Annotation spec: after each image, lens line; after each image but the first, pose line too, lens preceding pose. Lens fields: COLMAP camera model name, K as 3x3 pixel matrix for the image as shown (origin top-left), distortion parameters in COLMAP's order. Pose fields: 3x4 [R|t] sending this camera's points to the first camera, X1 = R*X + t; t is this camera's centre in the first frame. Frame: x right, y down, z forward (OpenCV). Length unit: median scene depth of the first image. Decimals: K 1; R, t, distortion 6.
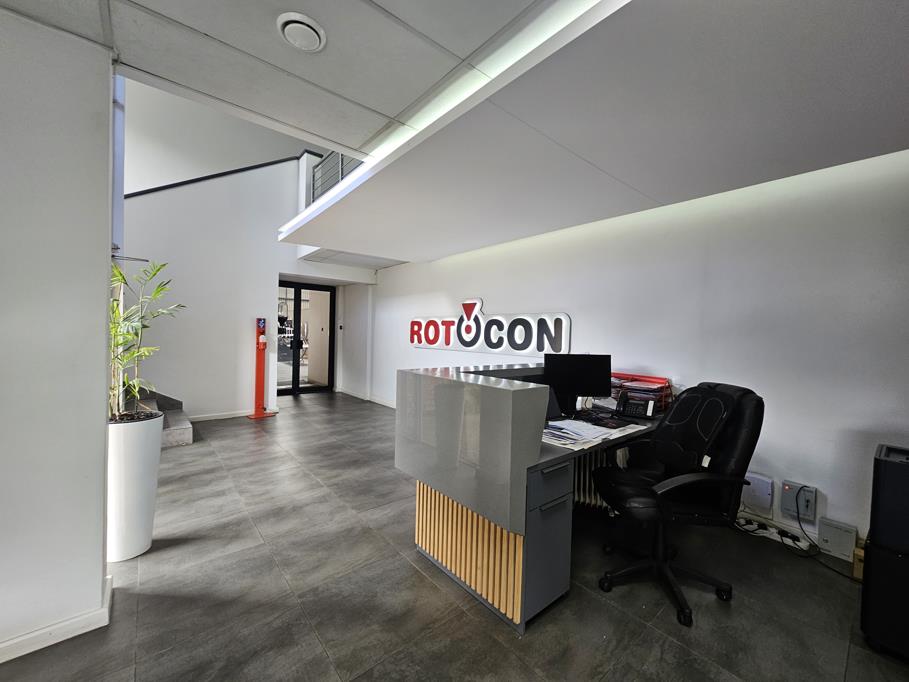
lens RADIAL K [[370.7, 0, 458.3], [0, 370.7, 340.9], [0, 0, 1]] dist [-0.001330, -0.000104]
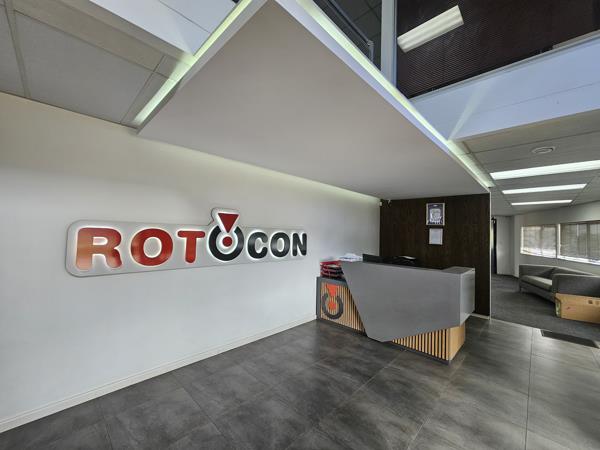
lens RADIAL K [[244.7, 0, 301.8], [0, 244.7, 224.3], [0, 0, 1]] dist [-0.001330, -0.000104]
pose [[-0.101930, 0.010063, 0.994741, -0.655489], [-0.009564, 0.999893, -0.011095, -0.075326], [-0.994746, -0.010644, -0.101823, 0.947916]]
